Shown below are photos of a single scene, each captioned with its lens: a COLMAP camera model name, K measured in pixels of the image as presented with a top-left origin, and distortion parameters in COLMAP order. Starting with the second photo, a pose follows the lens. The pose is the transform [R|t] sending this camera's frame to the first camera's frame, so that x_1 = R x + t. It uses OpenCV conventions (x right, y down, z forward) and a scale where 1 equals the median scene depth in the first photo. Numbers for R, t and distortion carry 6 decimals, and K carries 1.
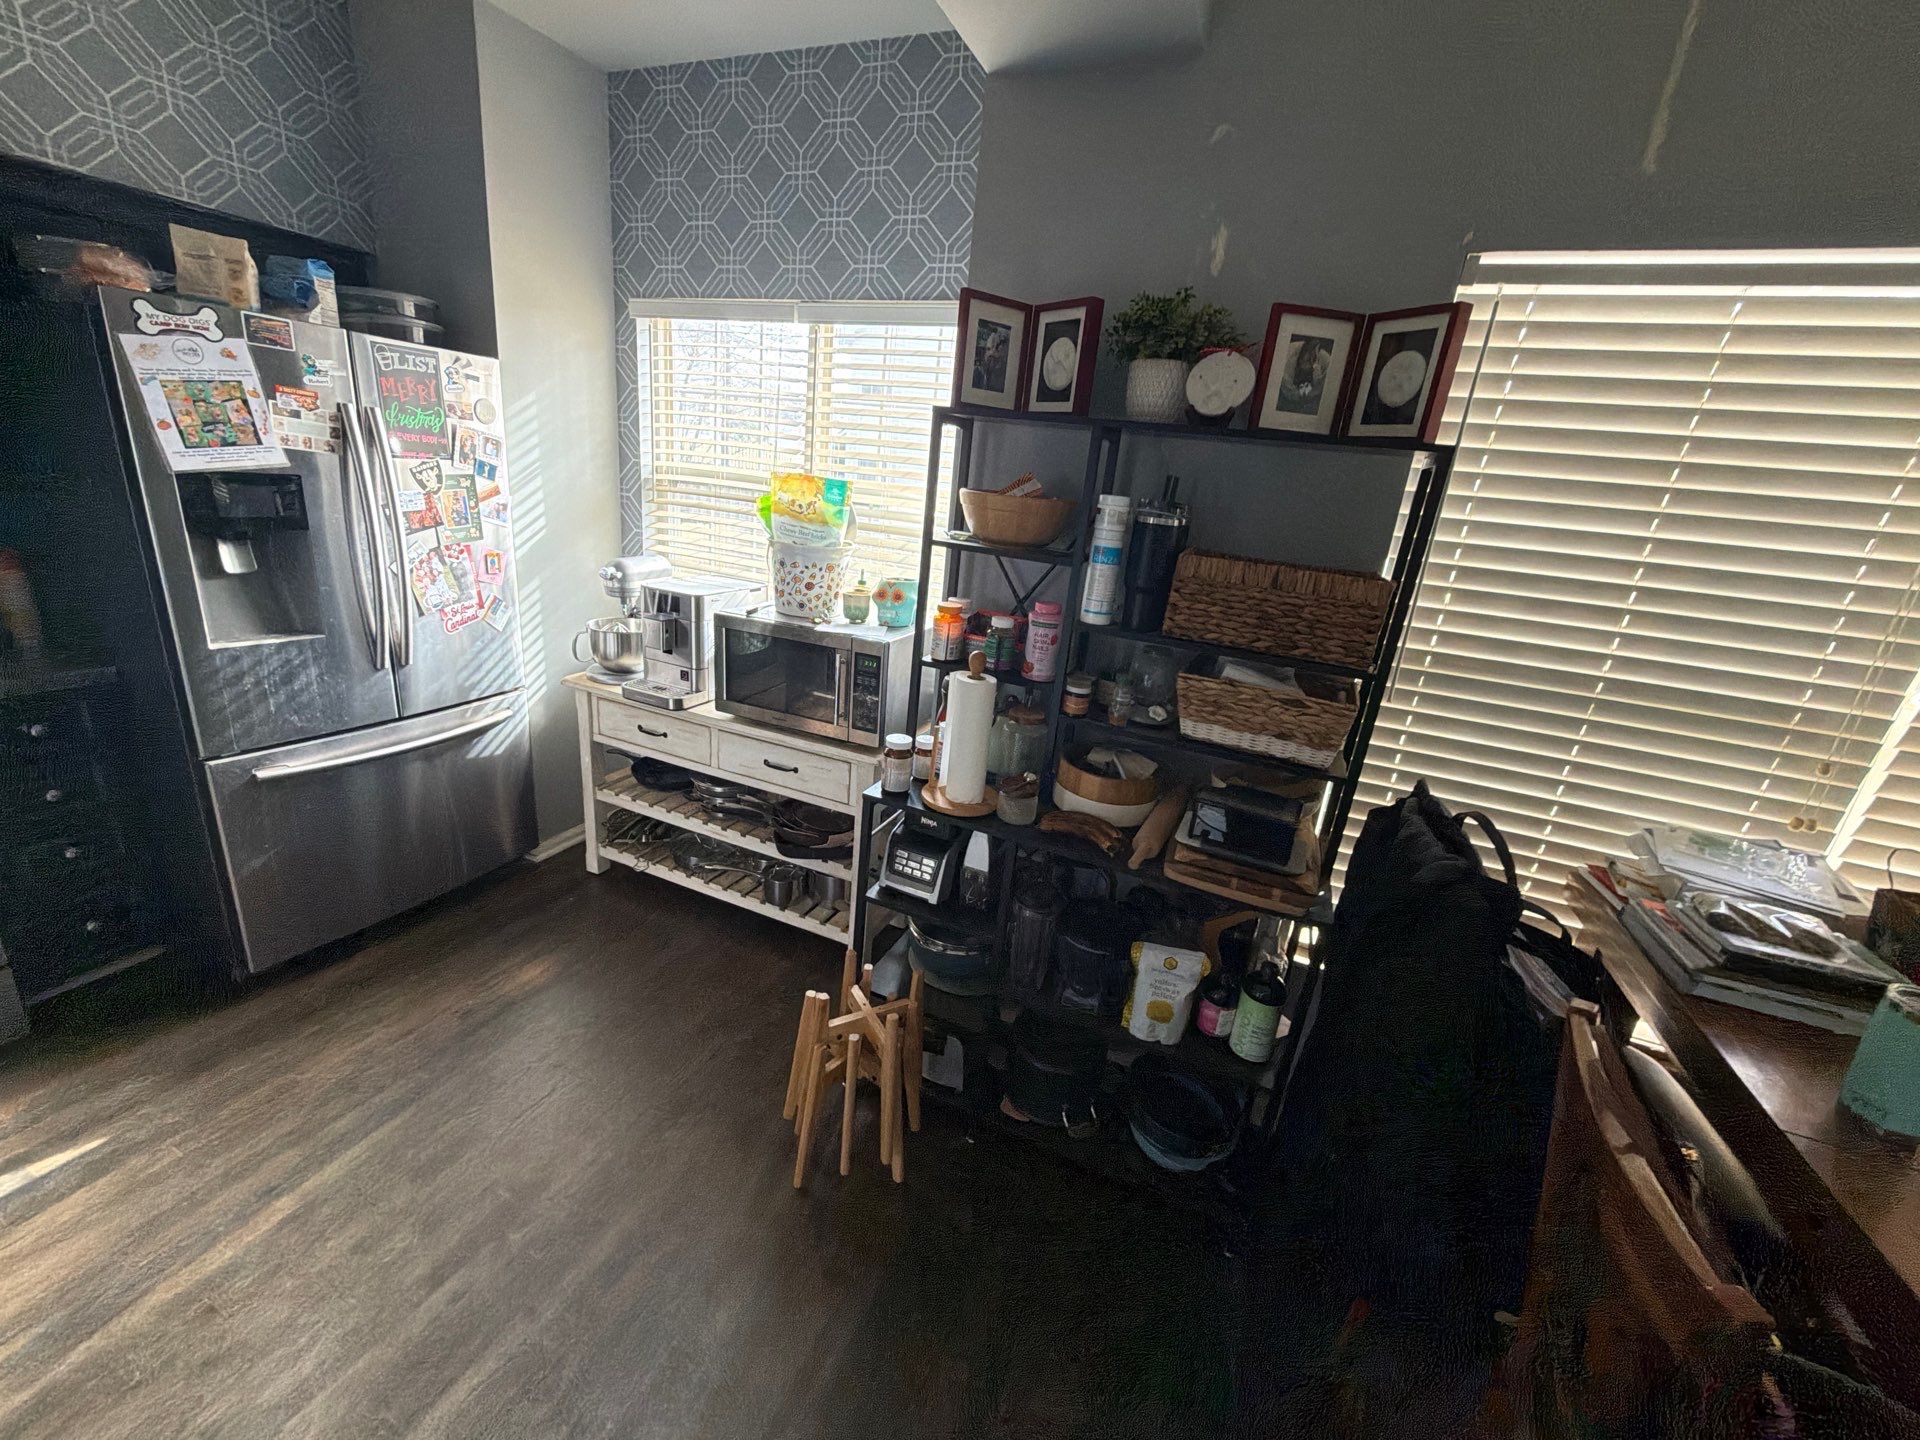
lens RADIAL K [[762.2, 0, 958.5], [0, 762.2, 720.3], [0, 0, 1]] dist [0.000502, 0.000015]
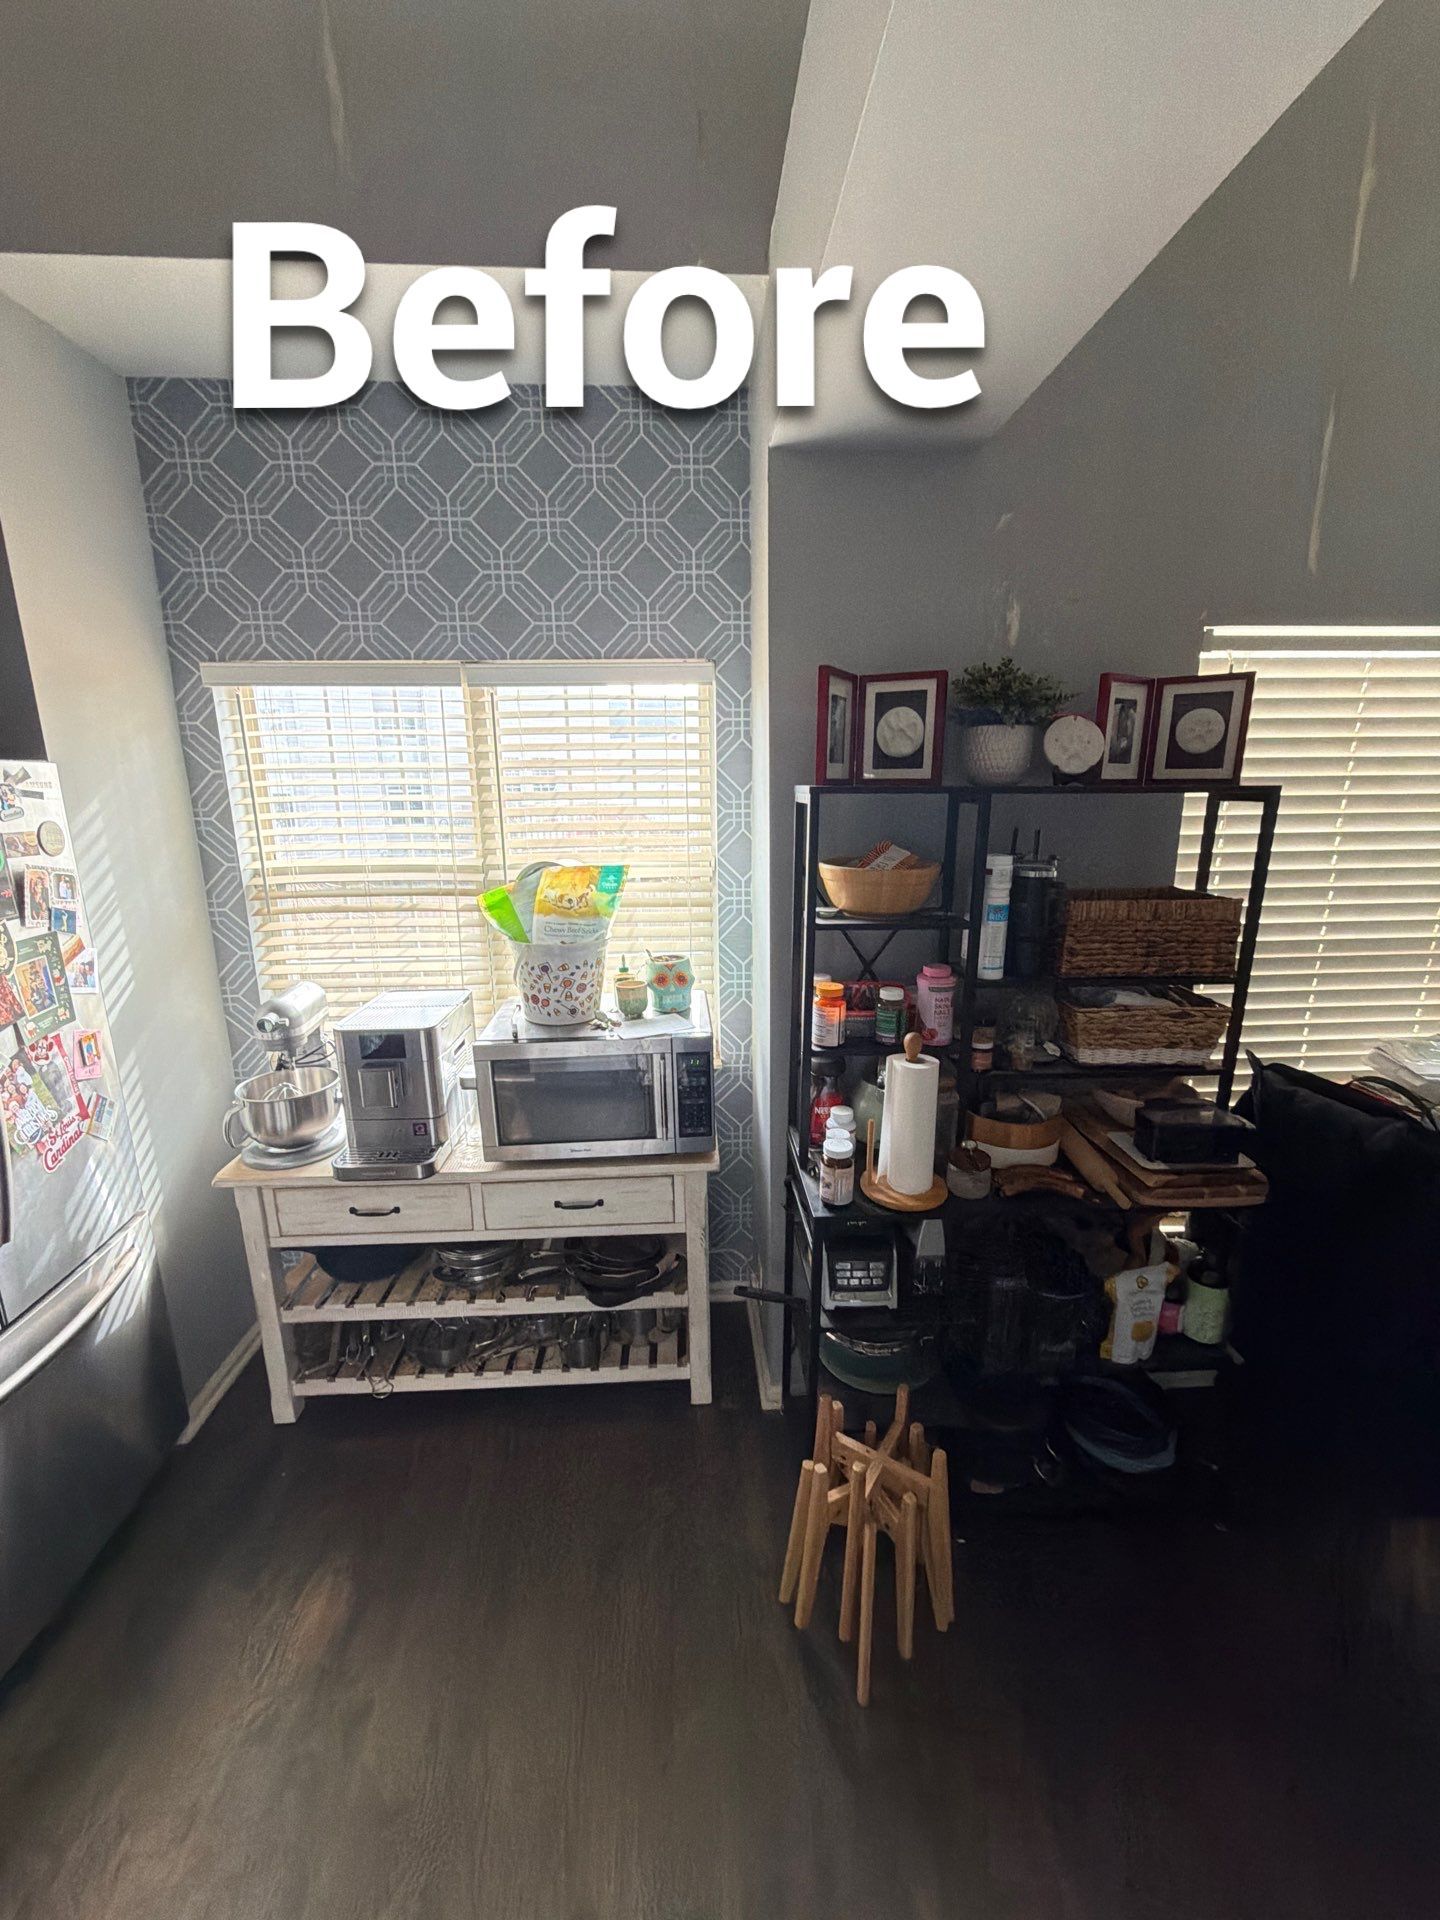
lens RADIAL K [[762.2, 0, 719.3], [0, 762.2, 962.6], [0, 0, 1]] dist [0.000502, 0.000015]
pose [[0.891316, -0.199988, 0.406891, -0.445845], [0.226402, 0.973881, -0.017280, -0.171374], [-0.392808, 0.107523, 0.913313, 0.173654]]
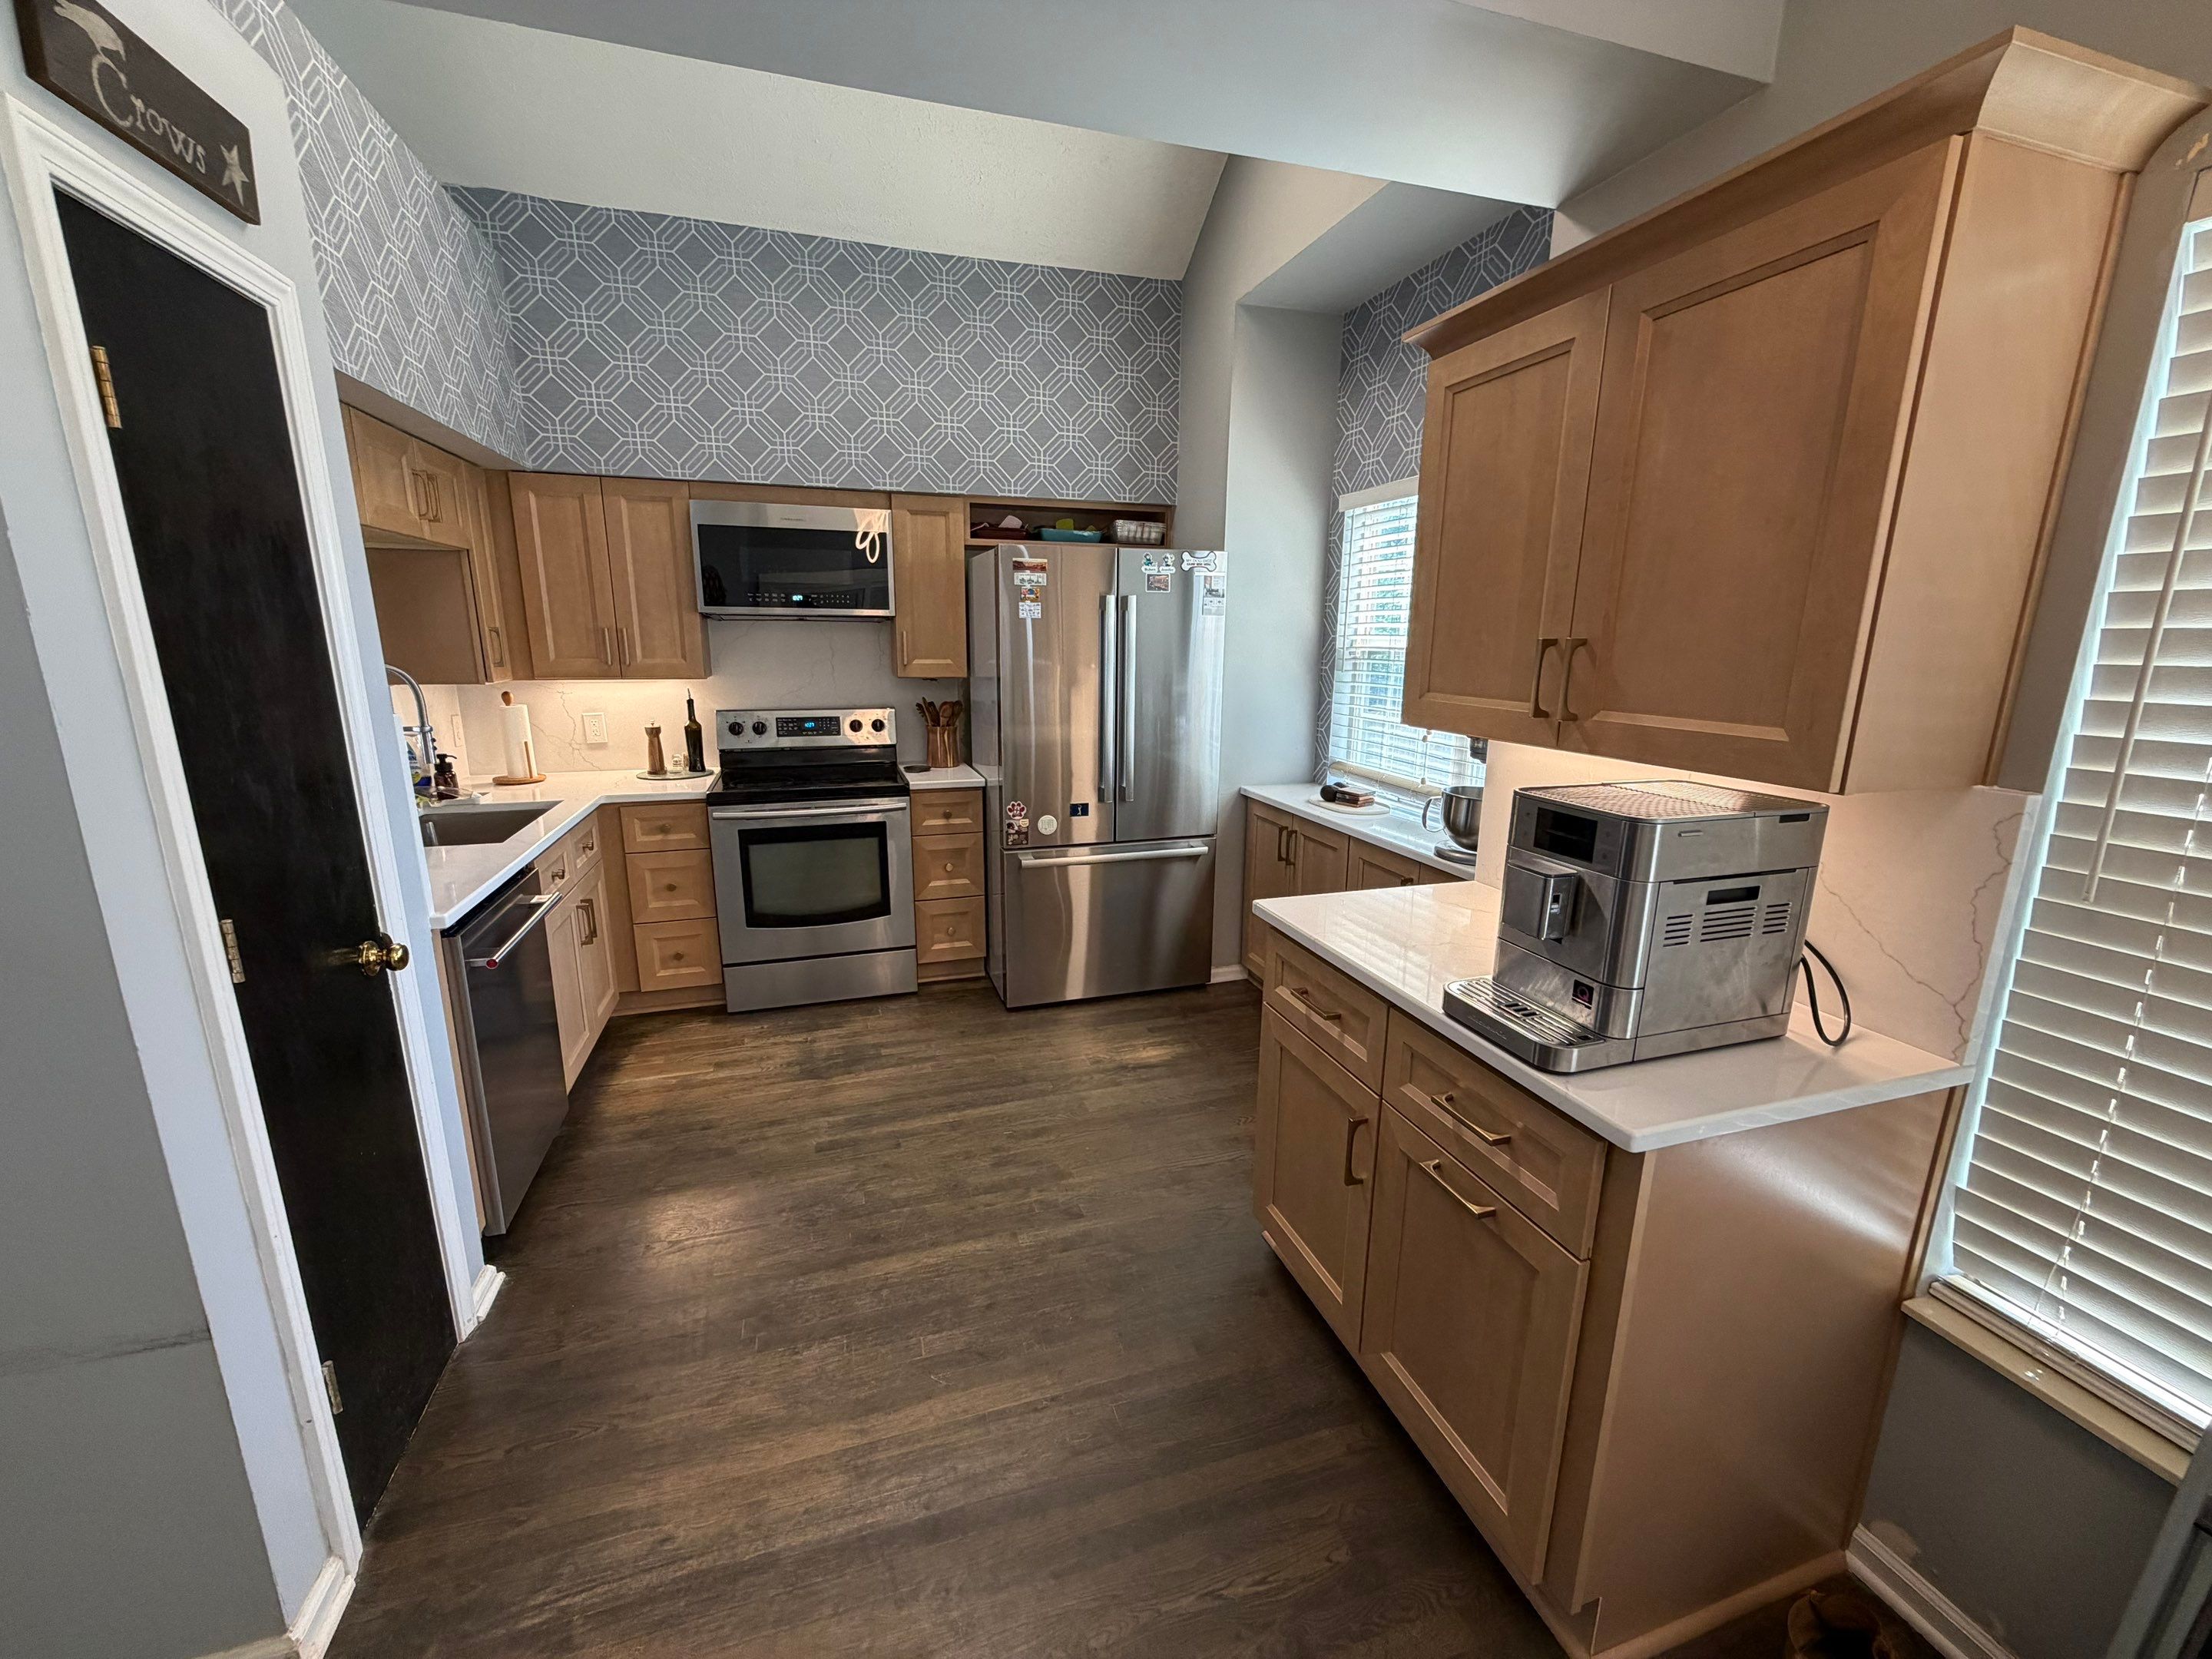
lens RADIAL K [[873.6, 0, 1106.0], [0, 873.6, 829.5], [0, 0, 1]] dist [-0.003355, -0.000240]
pose [[0.650074, 0.079341, -0.755718, 0.464850], [-0.177027, 0.982982, -0.049079, 0.070894], [0.738963, 0.165687, 0.653056, -0.015342]]
